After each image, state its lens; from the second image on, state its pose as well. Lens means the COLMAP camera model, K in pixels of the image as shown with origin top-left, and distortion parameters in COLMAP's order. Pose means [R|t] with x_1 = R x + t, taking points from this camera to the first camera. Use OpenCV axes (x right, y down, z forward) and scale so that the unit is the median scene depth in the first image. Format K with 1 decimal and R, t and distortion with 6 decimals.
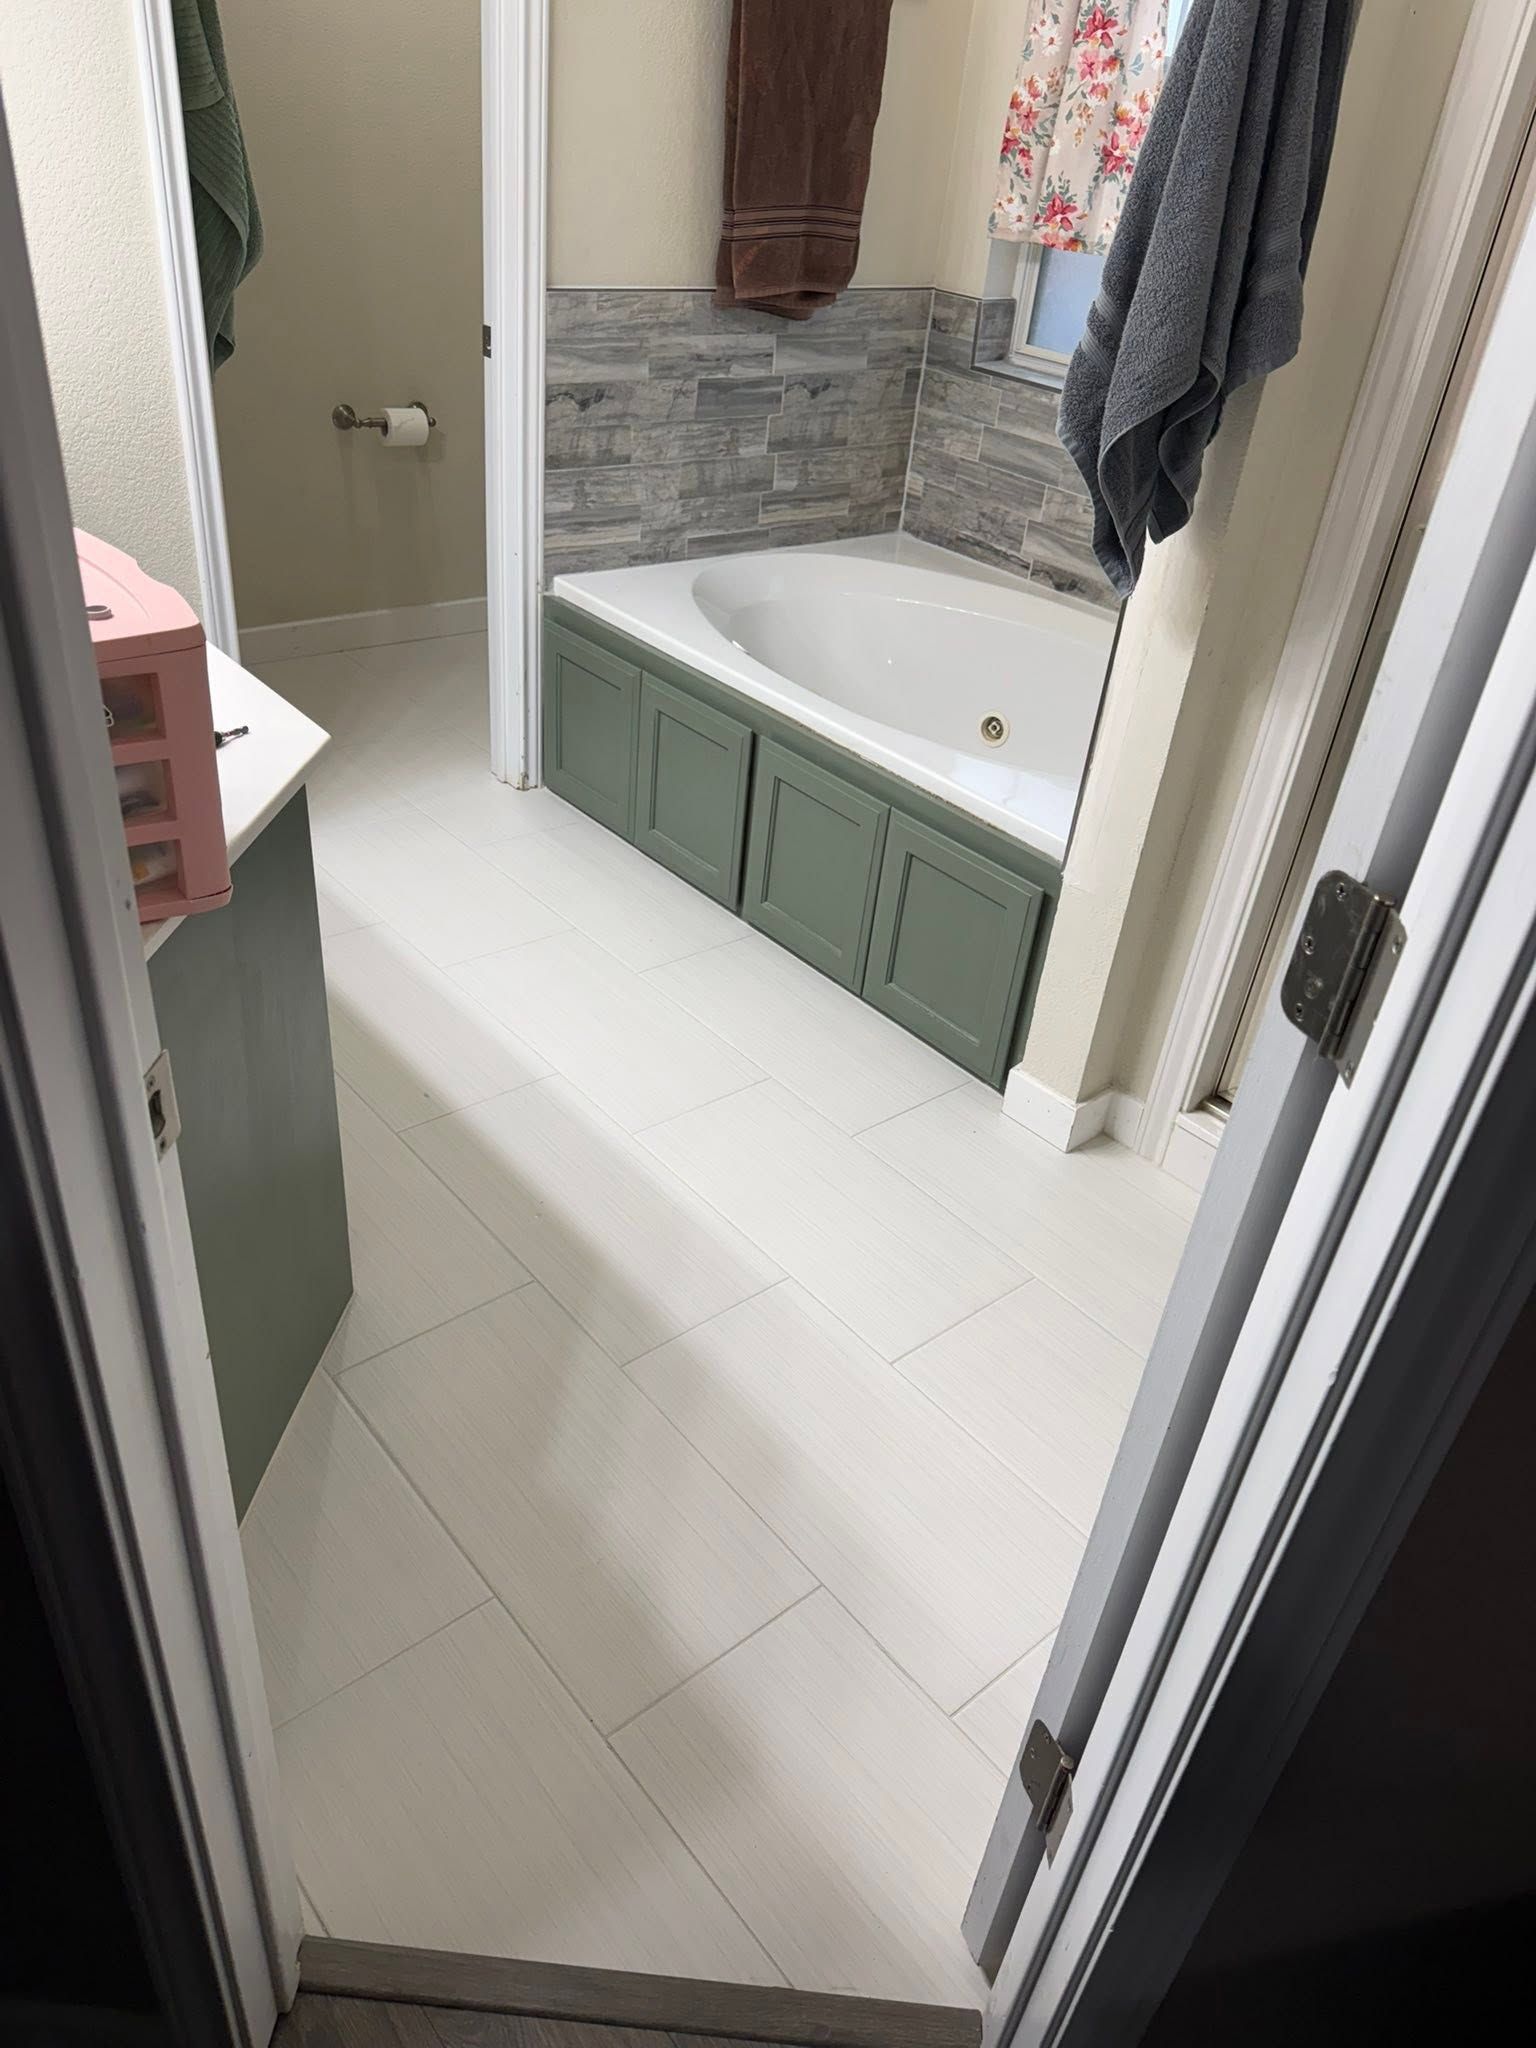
lens RADIAL K [[1466.8, 0, 767.1], [0, 1466.8, 1024.1], [0, 0, 1]] dist [-0.010663, -0.004681]
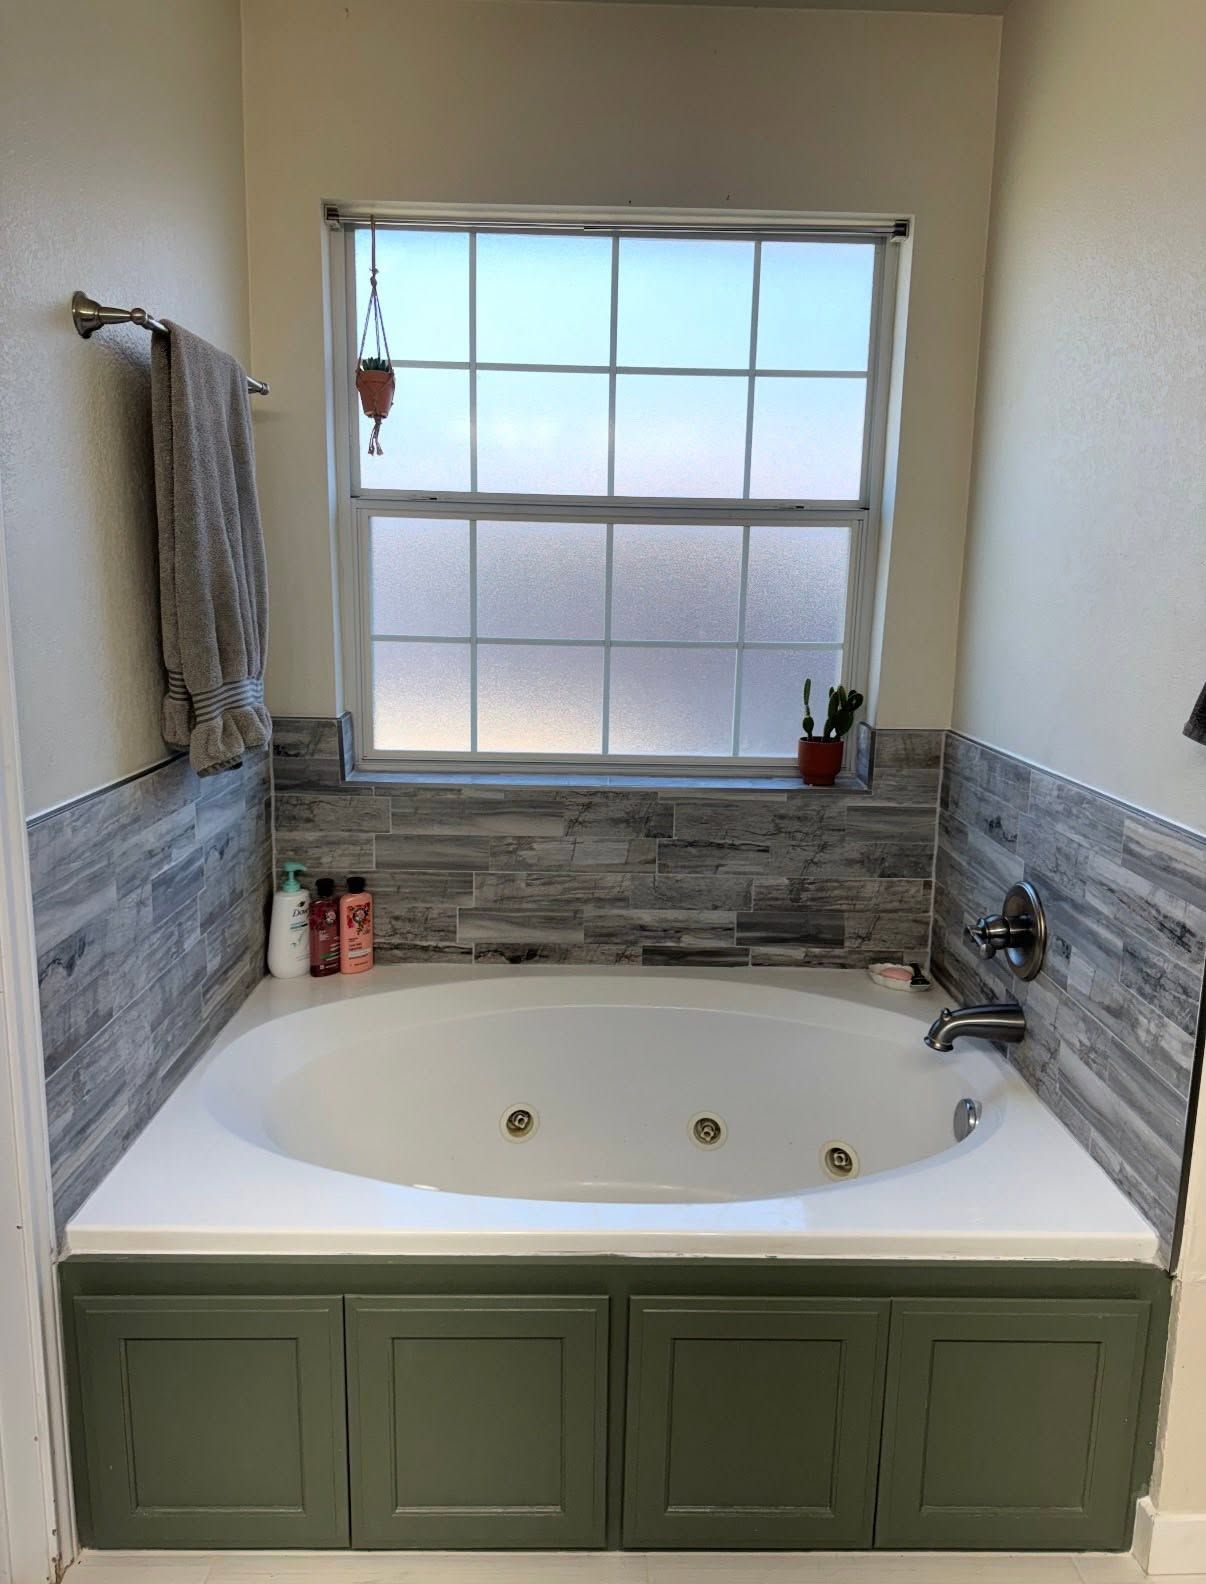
lens RADIAL K [[1099.5, 0, 601.8], [0, 1099.5, 792.4], [0, 0, 1]] dist [0.013648, 0.001524]
pose [[0.635322, -0.231038, 0.736877, -0.278915], [0.461768, 0.878474, -0.122695, -0.278330], [-0.618980, 0.418217, 0.664799, 0.424646]]
